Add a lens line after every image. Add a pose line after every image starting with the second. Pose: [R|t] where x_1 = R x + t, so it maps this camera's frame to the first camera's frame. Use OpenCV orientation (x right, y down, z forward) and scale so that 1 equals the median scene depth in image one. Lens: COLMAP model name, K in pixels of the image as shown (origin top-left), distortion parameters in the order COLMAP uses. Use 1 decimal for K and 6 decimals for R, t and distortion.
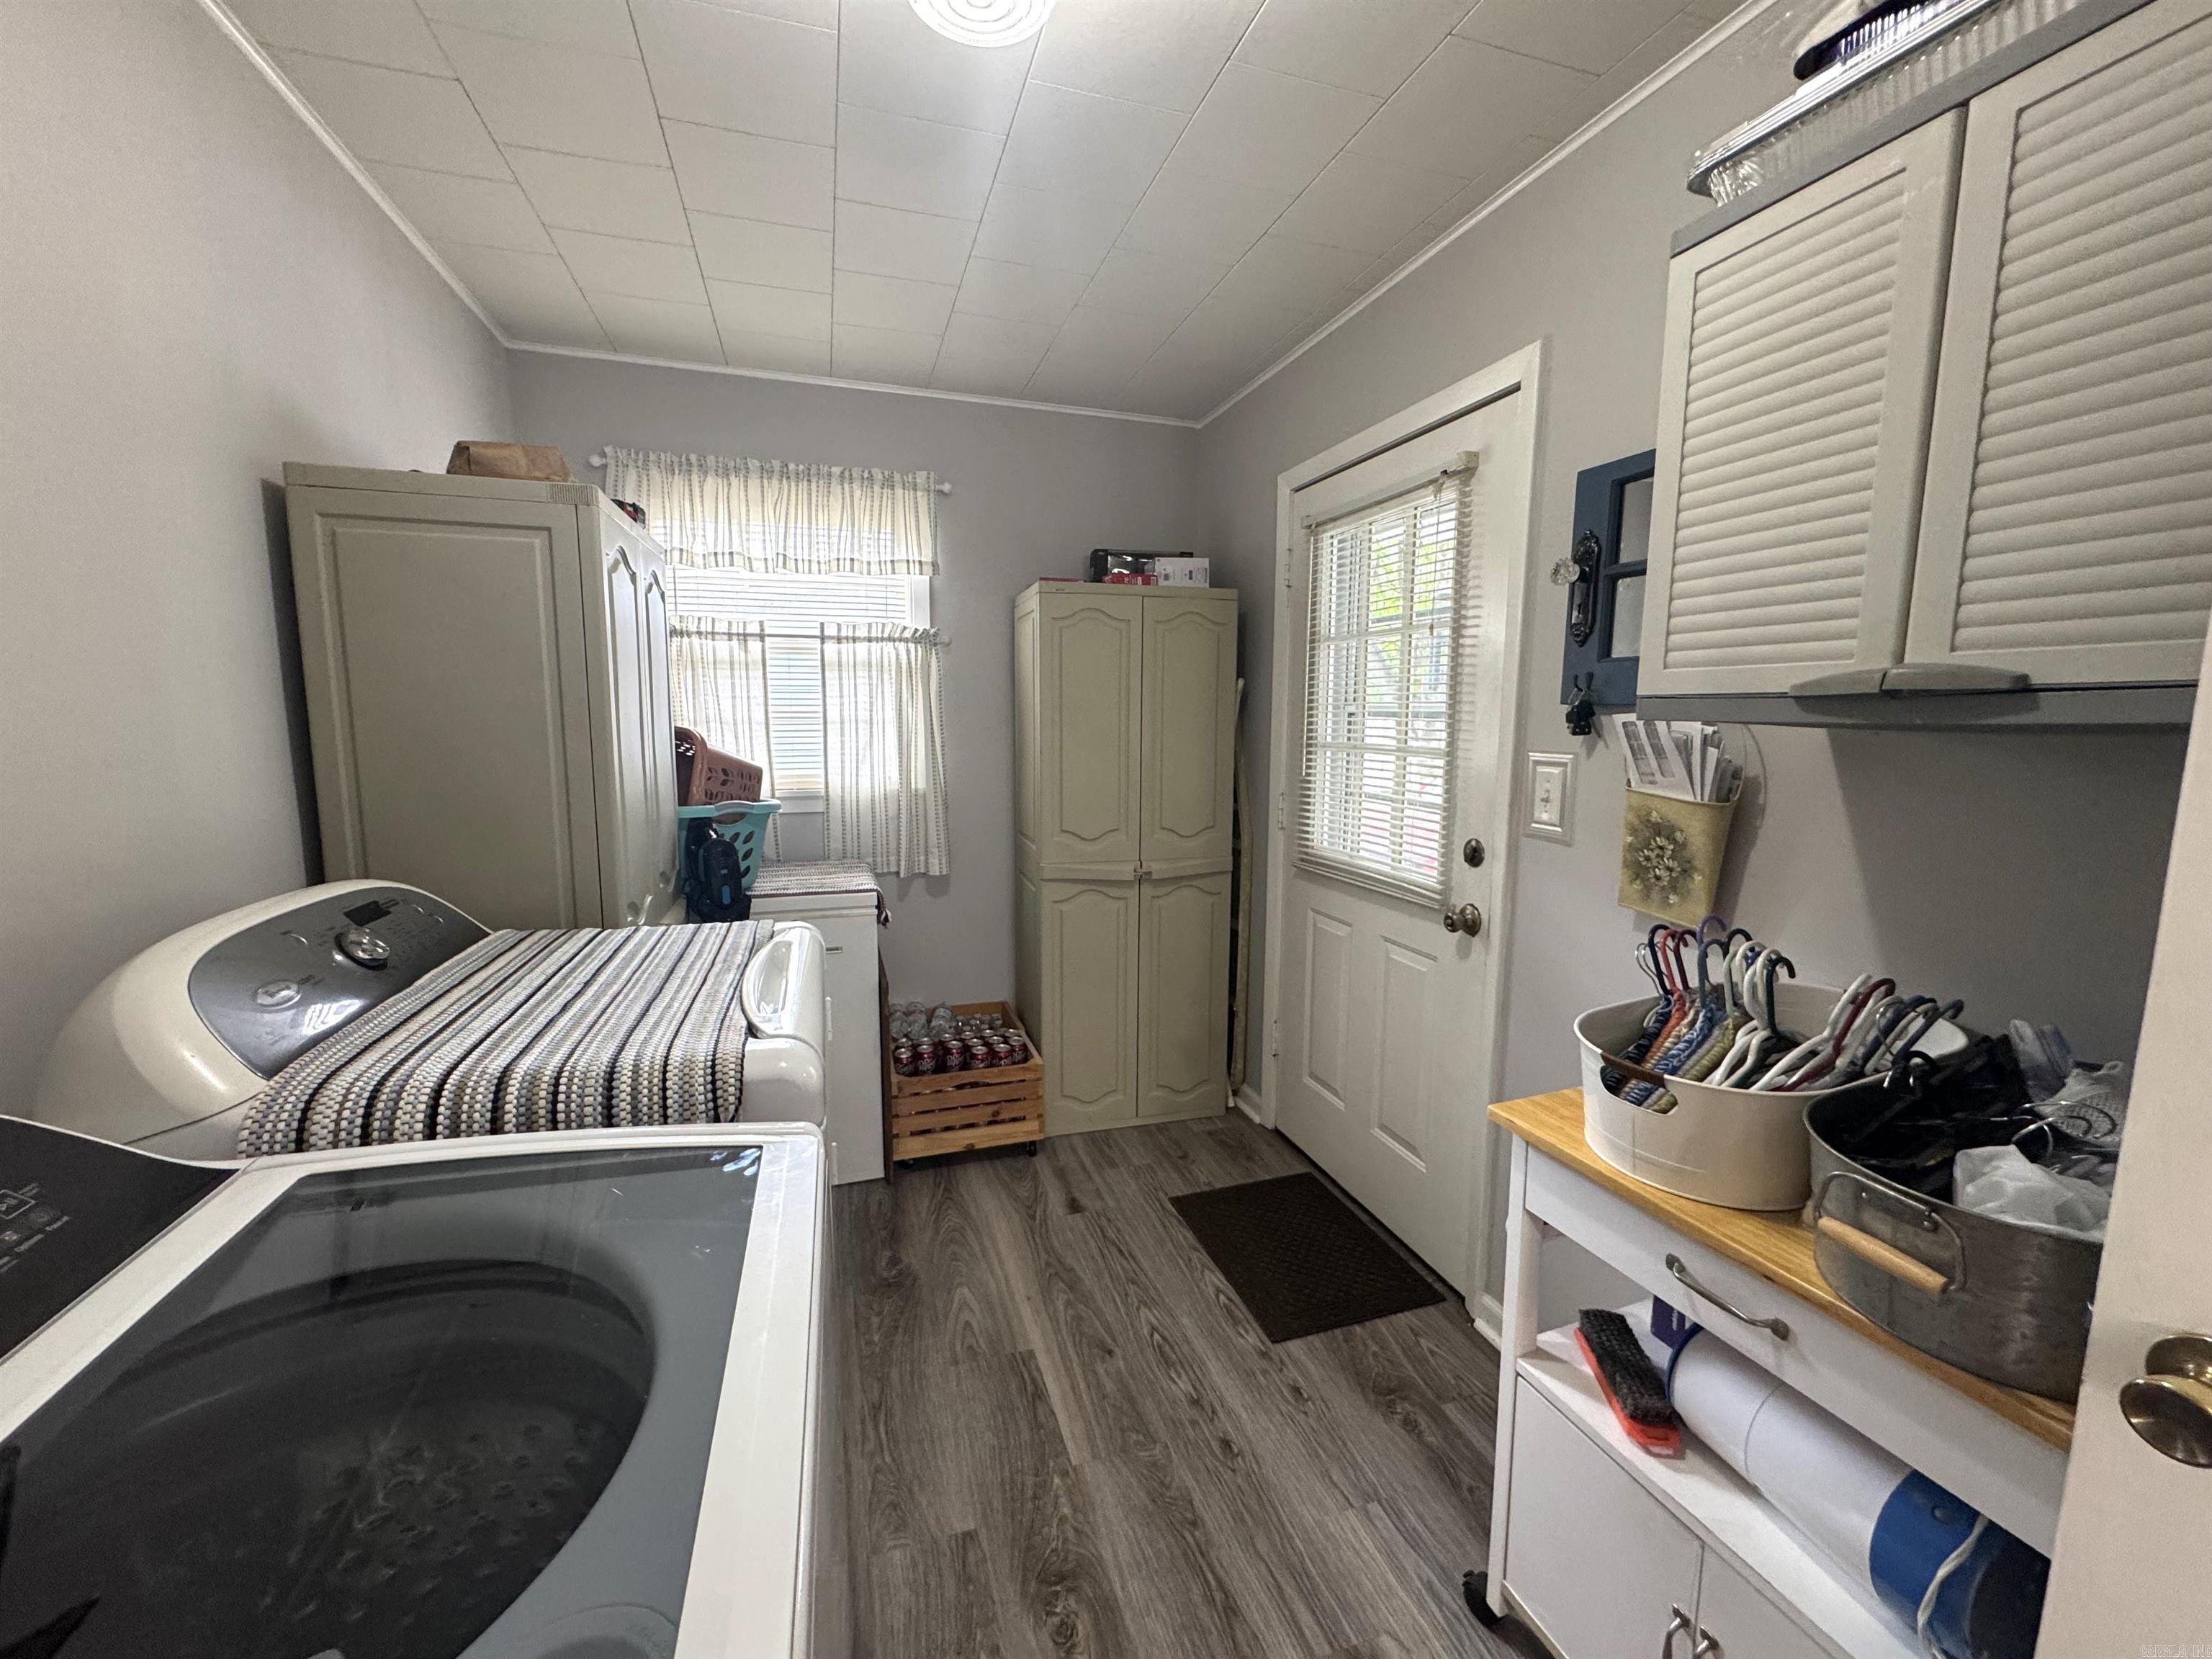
lens RADIAL K [[879.8, 0, 1106.2], [0, 879.8, 827.6], [0, 0, 1]] dist [-0.003830, 0.000630]
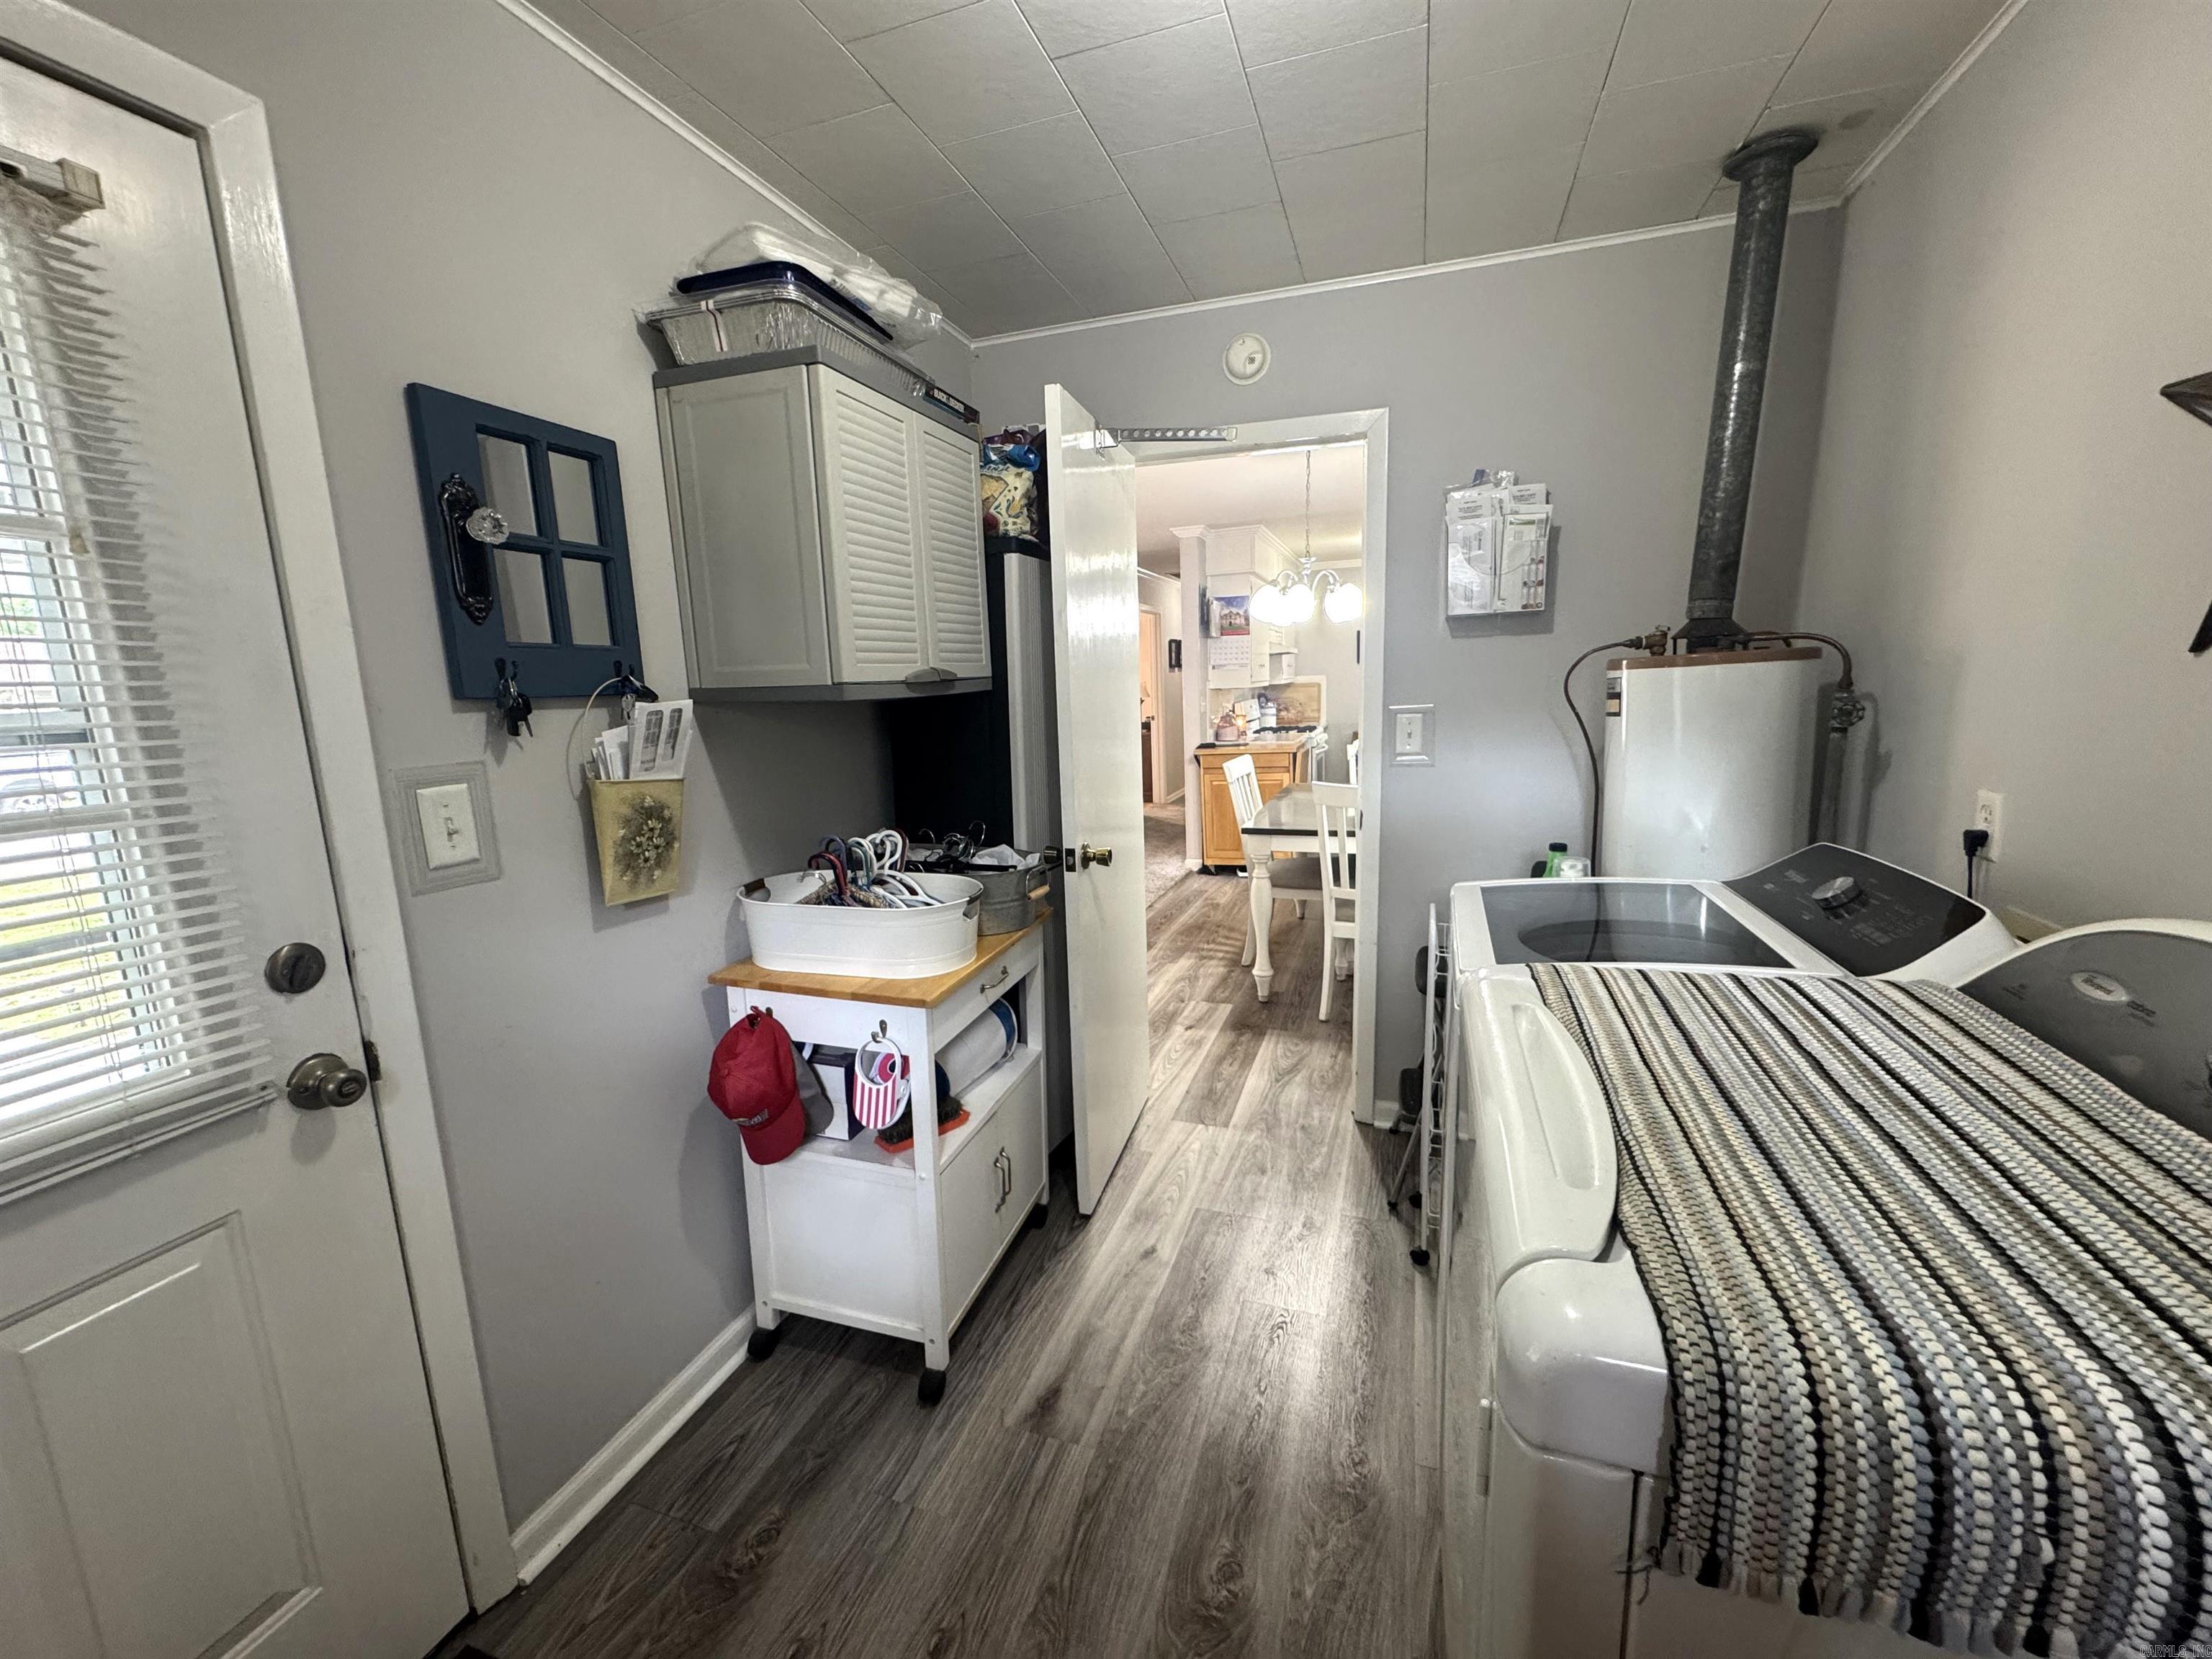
lens RADIAL K [[879.8, 0, 1106.2], [0, 879.8, 827.6], [0, 0, 1]] dist [-0.003830, 0.000630]
pose [[-0.799778, -0.080043, 0.594936, -0.244221], [0.107196, 0.956098, 0.272739, -0.117090], [-0.590648, 0.281905, -0.756085, 0.825102]]
